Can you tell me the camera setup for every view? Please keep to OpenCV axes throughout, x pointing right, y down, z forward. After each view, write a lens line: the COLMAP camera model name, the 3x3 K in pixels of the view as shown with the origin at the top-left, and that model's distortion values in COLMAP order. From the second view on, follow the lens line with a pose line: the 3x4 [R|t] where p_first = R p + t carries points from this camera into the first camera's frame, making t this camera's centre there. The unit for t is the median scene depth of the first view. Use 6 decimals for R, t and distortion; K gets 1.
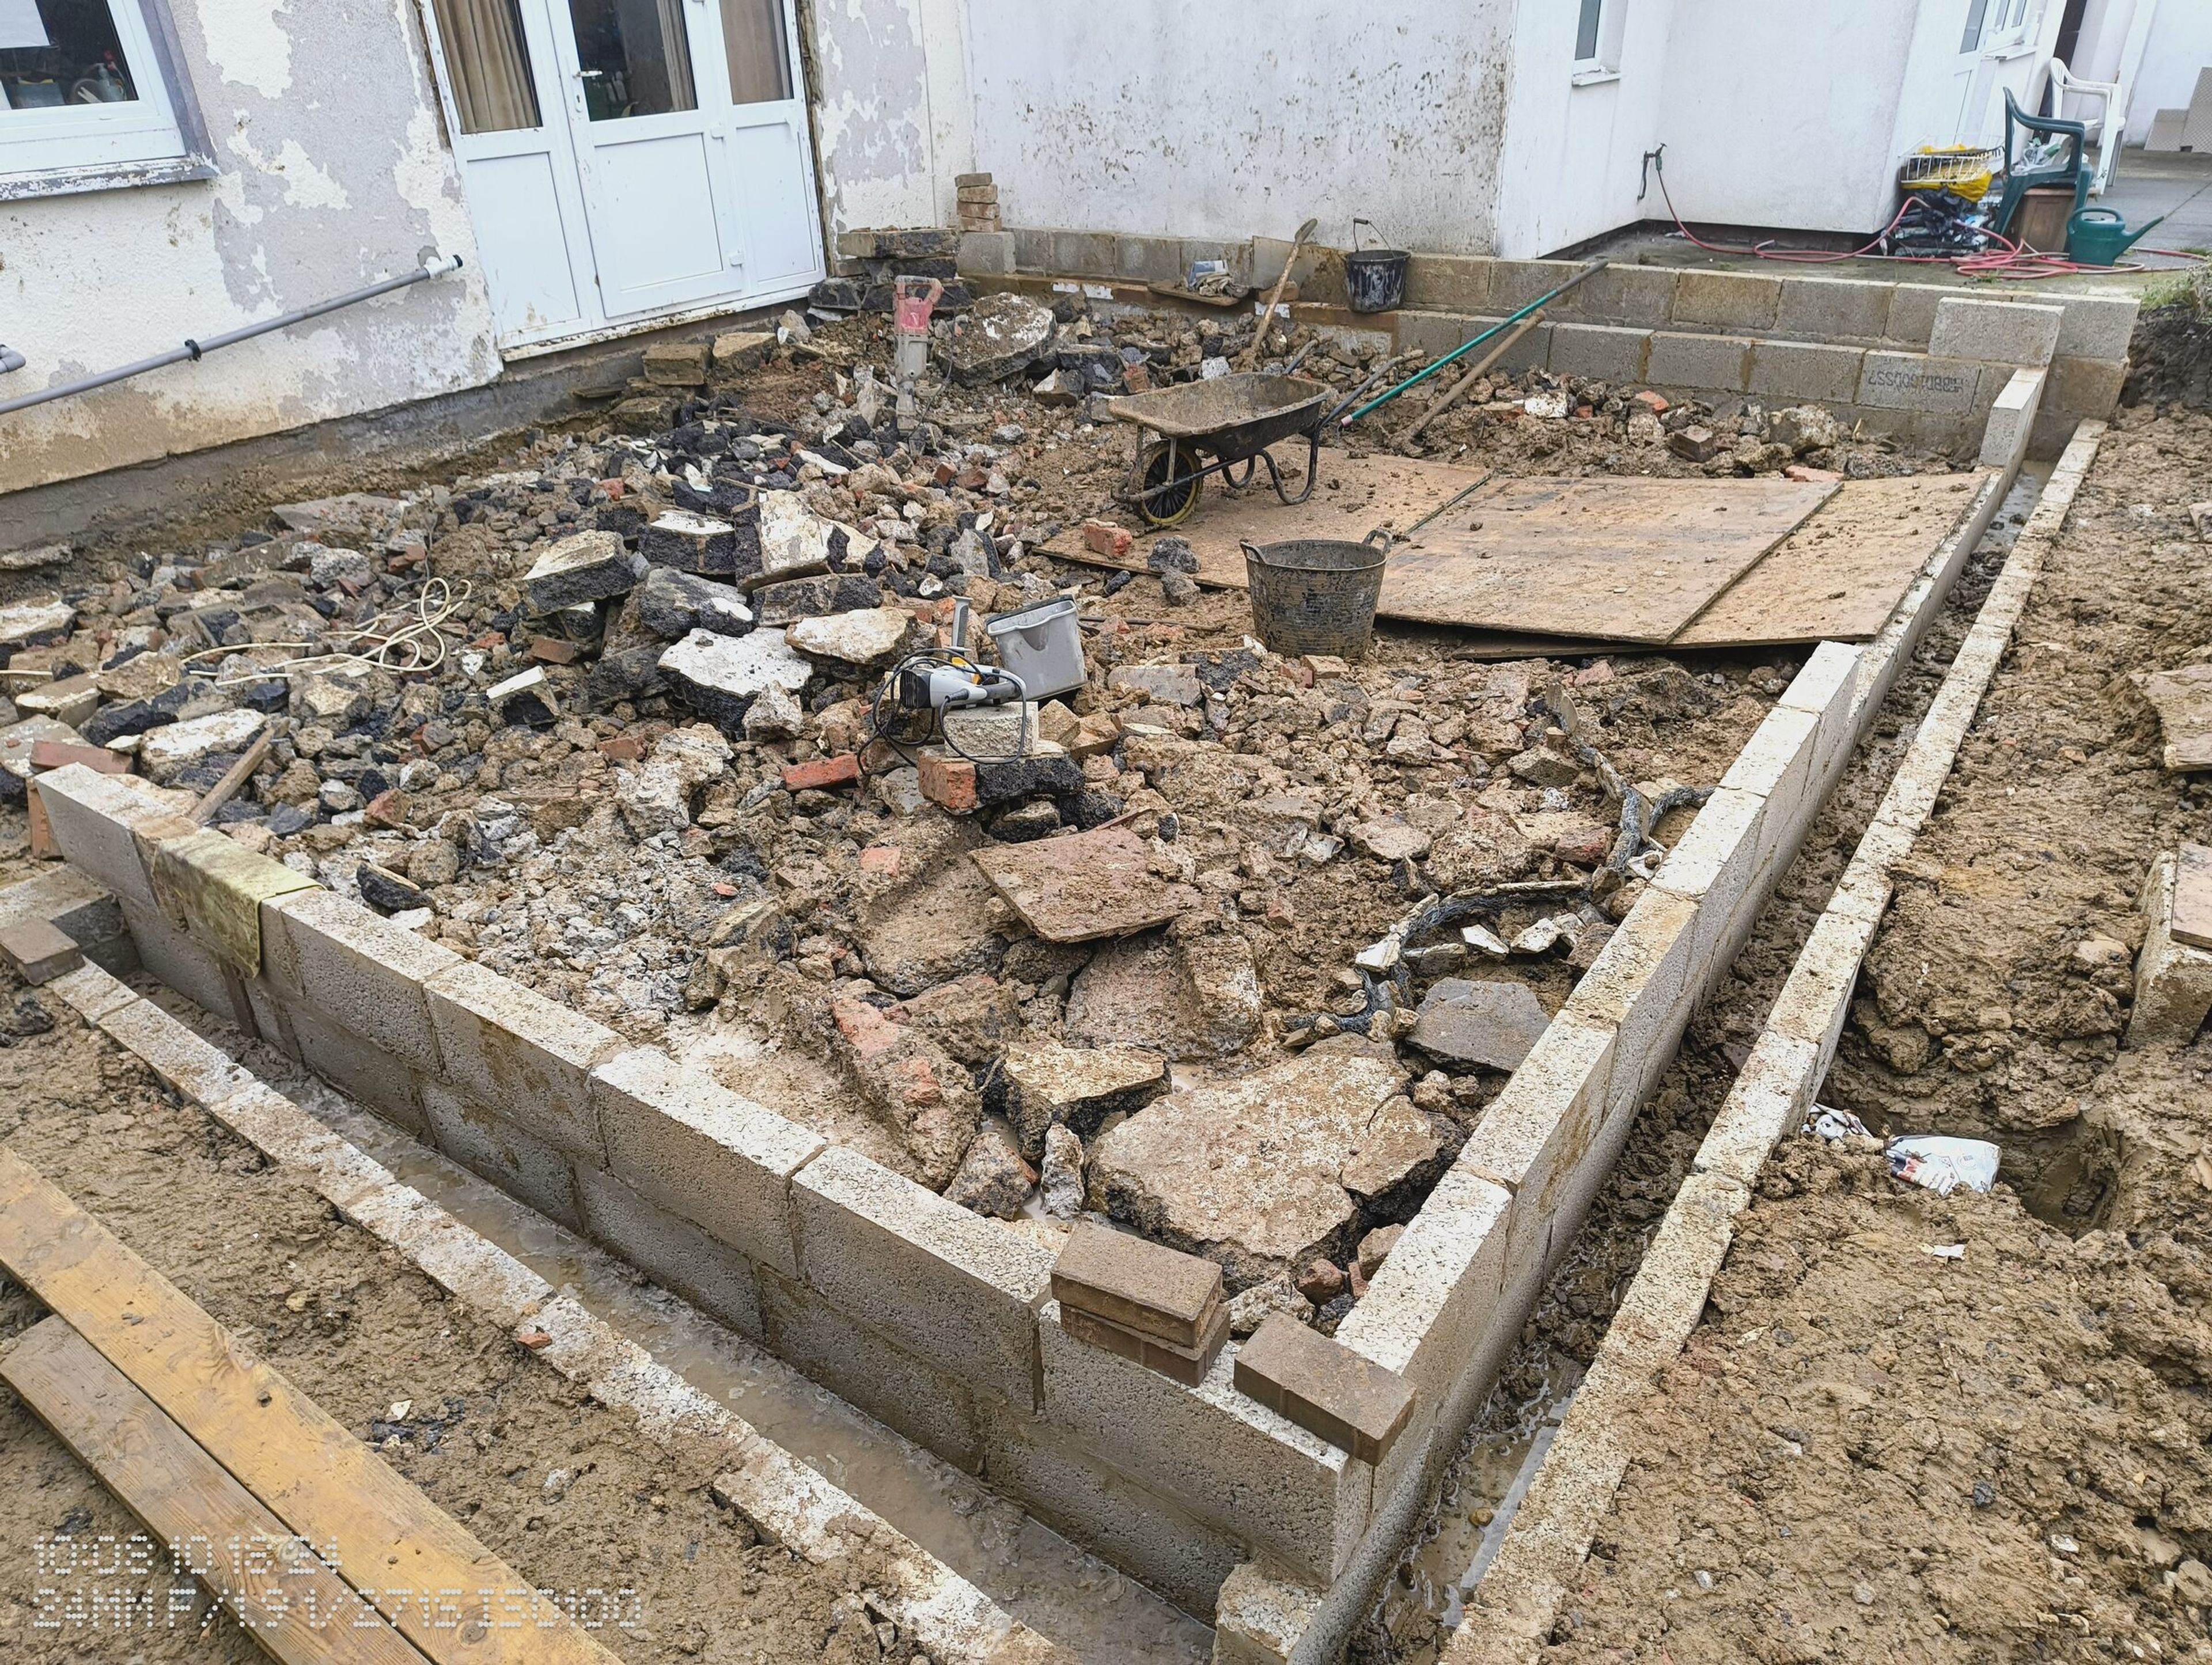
lens RADIAL K [[1510.8, 0, 1109.8], [0, 1510.8, 835.7], [0, 0, 1]] dist [0.068609, -0.084572]
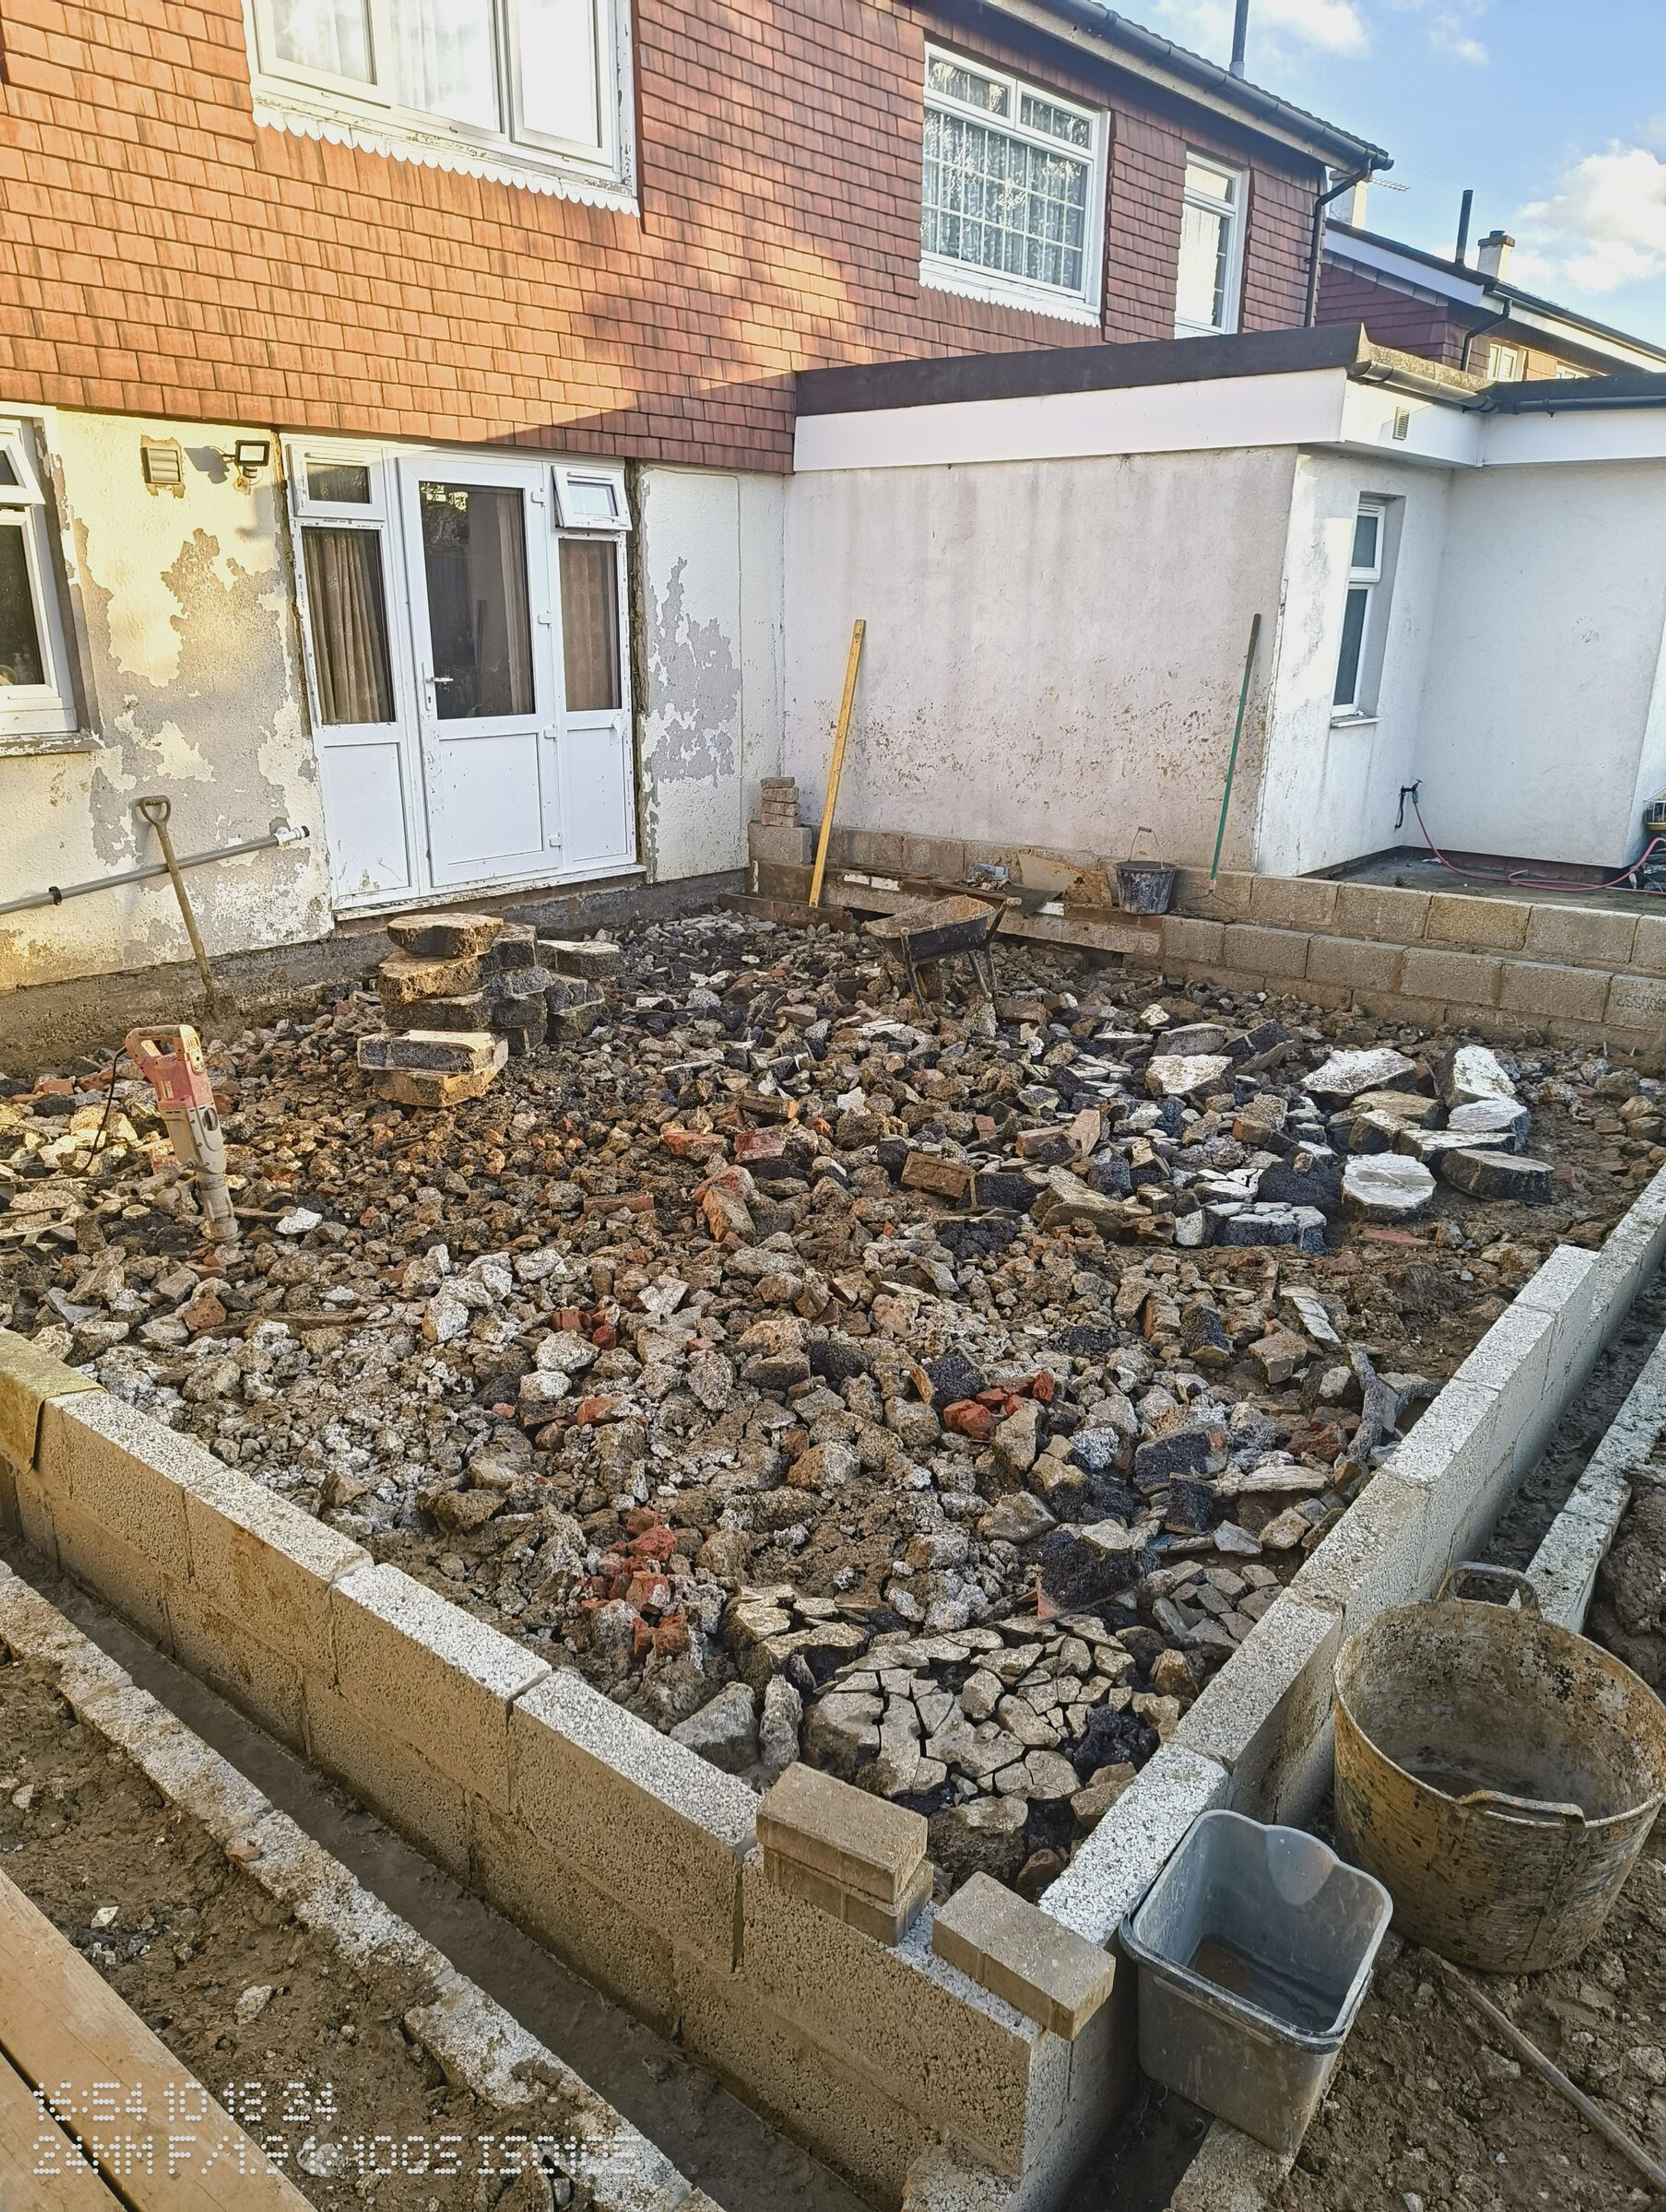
lens RADIAL K [[1494.6, 0, 824.6], [0, 1494.6, 1118.4], [0, 0, 1]] dist [0.089520, -0.109697]
pose [[0.997499, 0.055588, -0.043657, 0.011227], [-0.062734, 0.980828, -0.184500, 0.008642], [0.032564, 0.186777, 0.981862, -0.033485]]
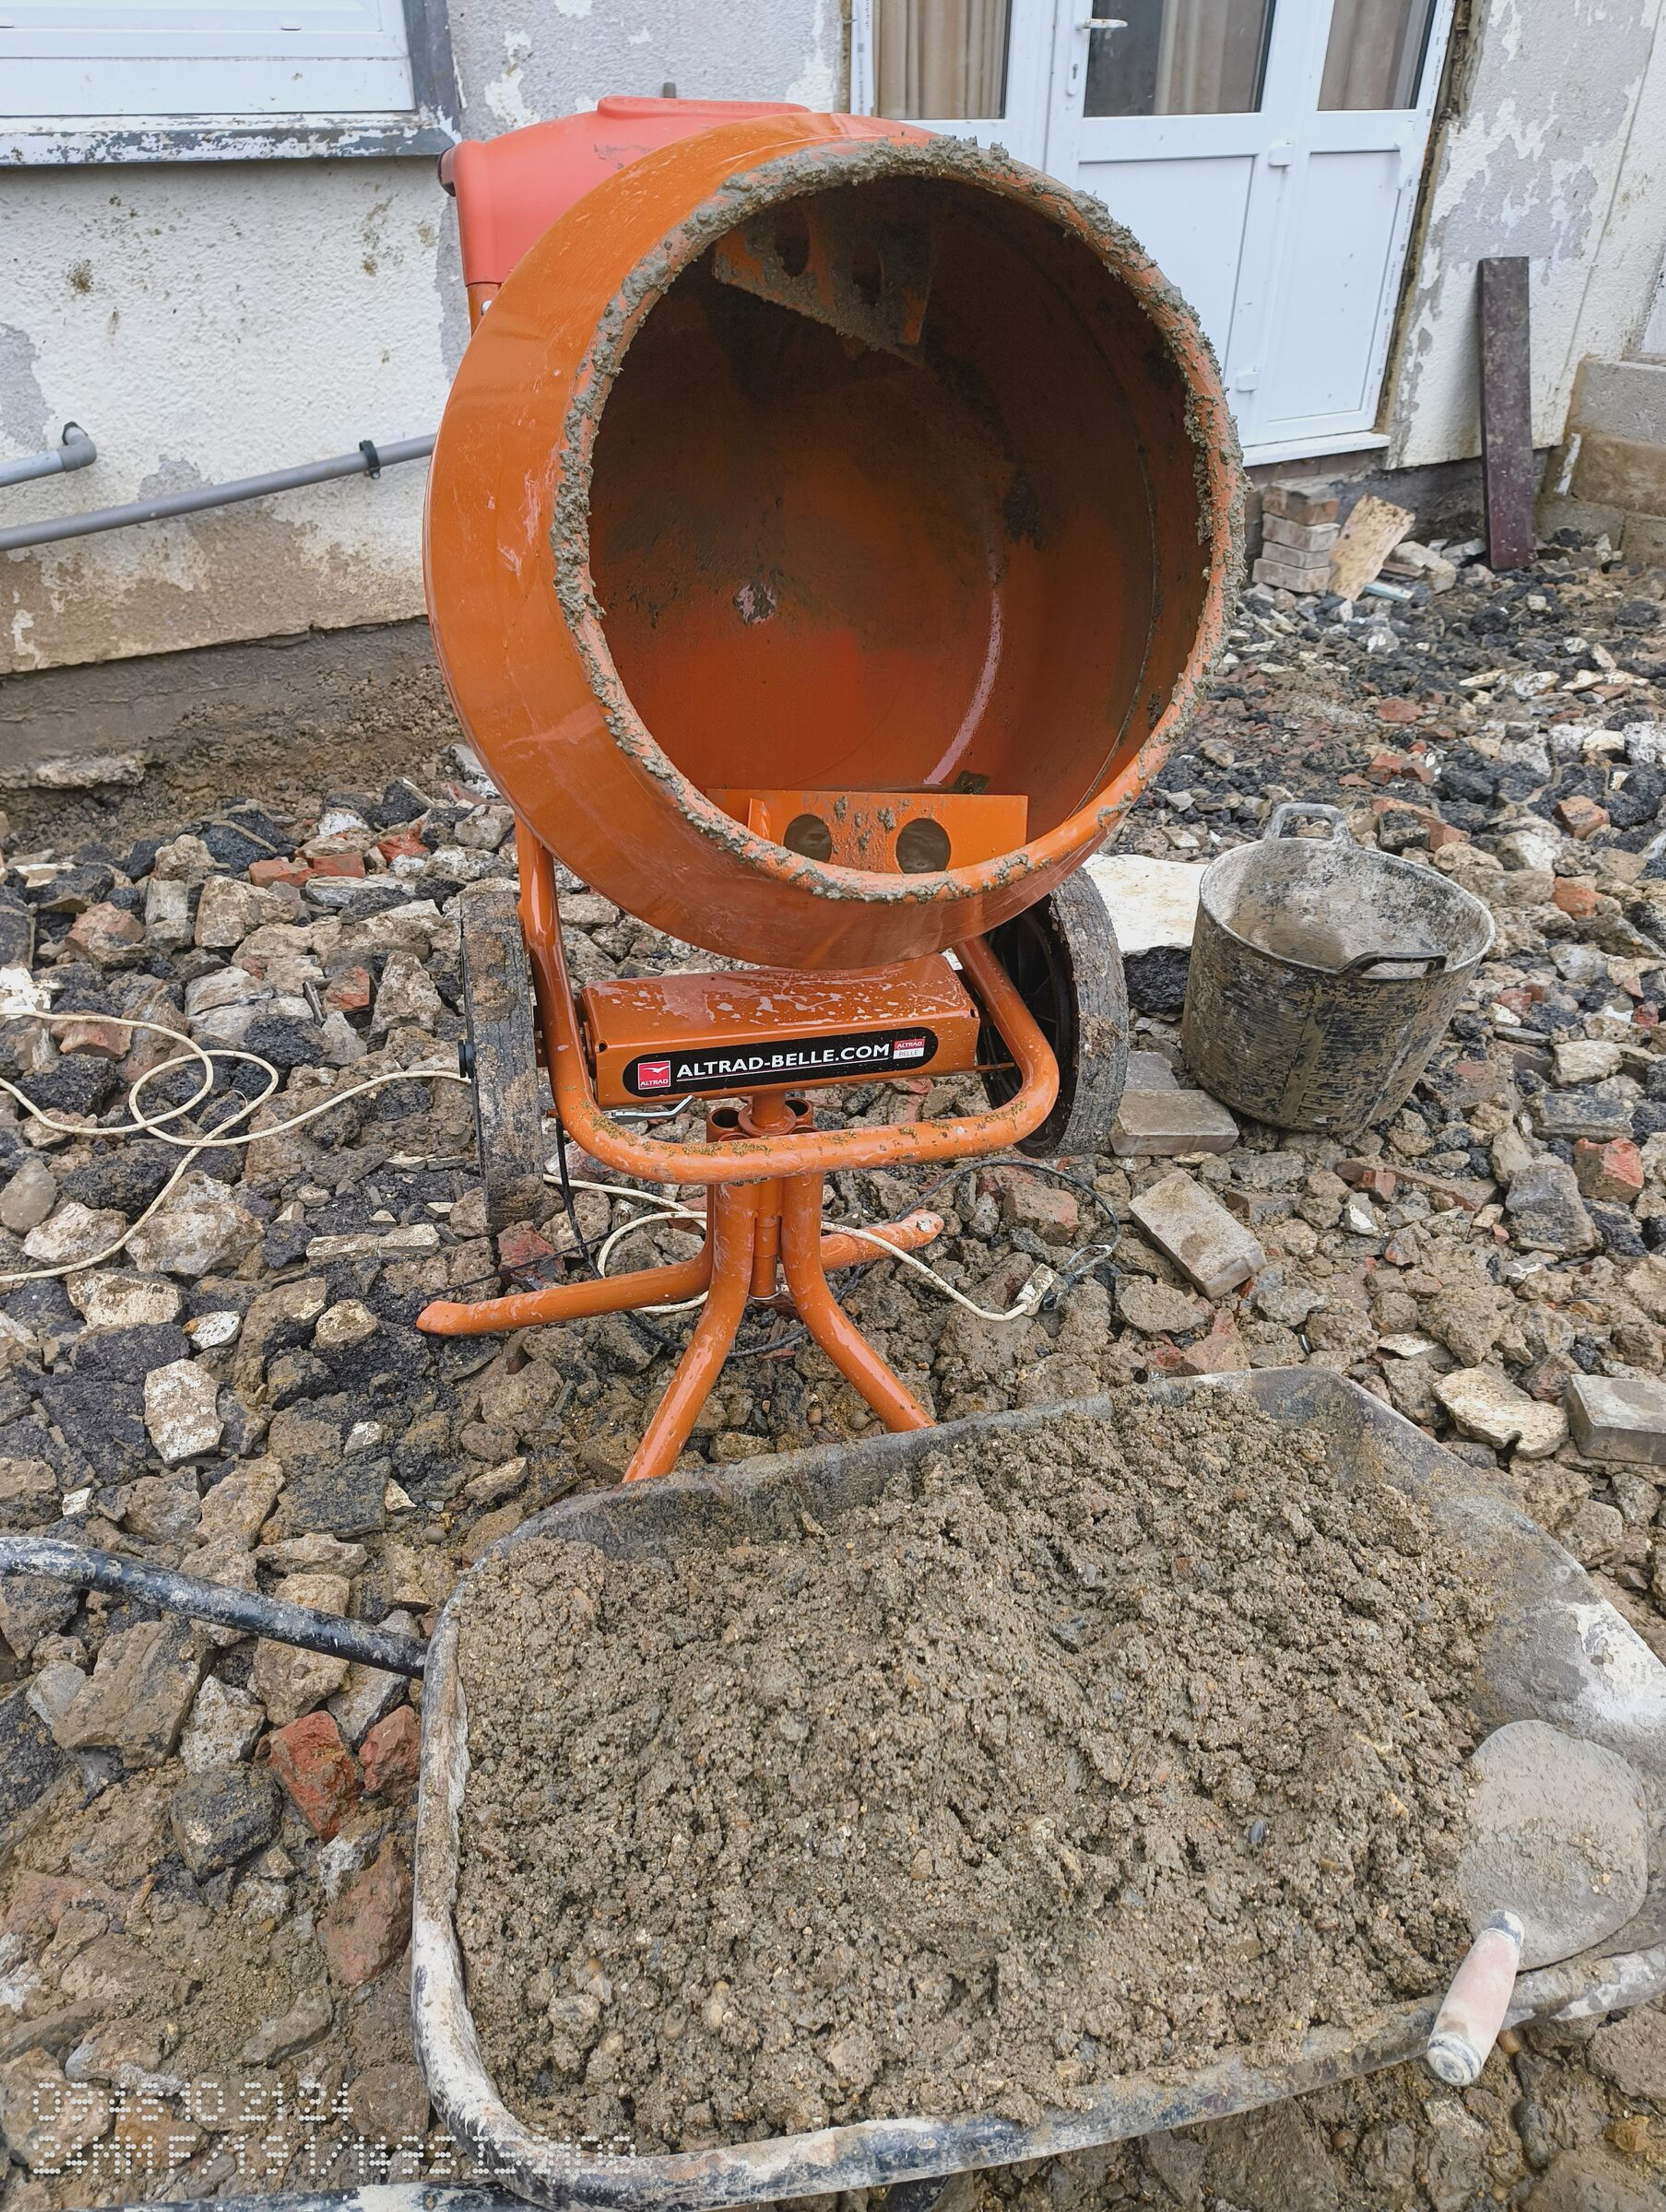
lens RADIAL K [[1532.1, 0, 826.0], [0, 1532.1, 1105.9], [0, 0, 1]] dist [0.005224, 0.003193]
pose [[0.926644, 0.233152, -0.294908, -0.324163], [-0.209087, 0.971562, 0.111126, -0.282013], [0.312431, -0.041313, 0.949042, 0.767063]]
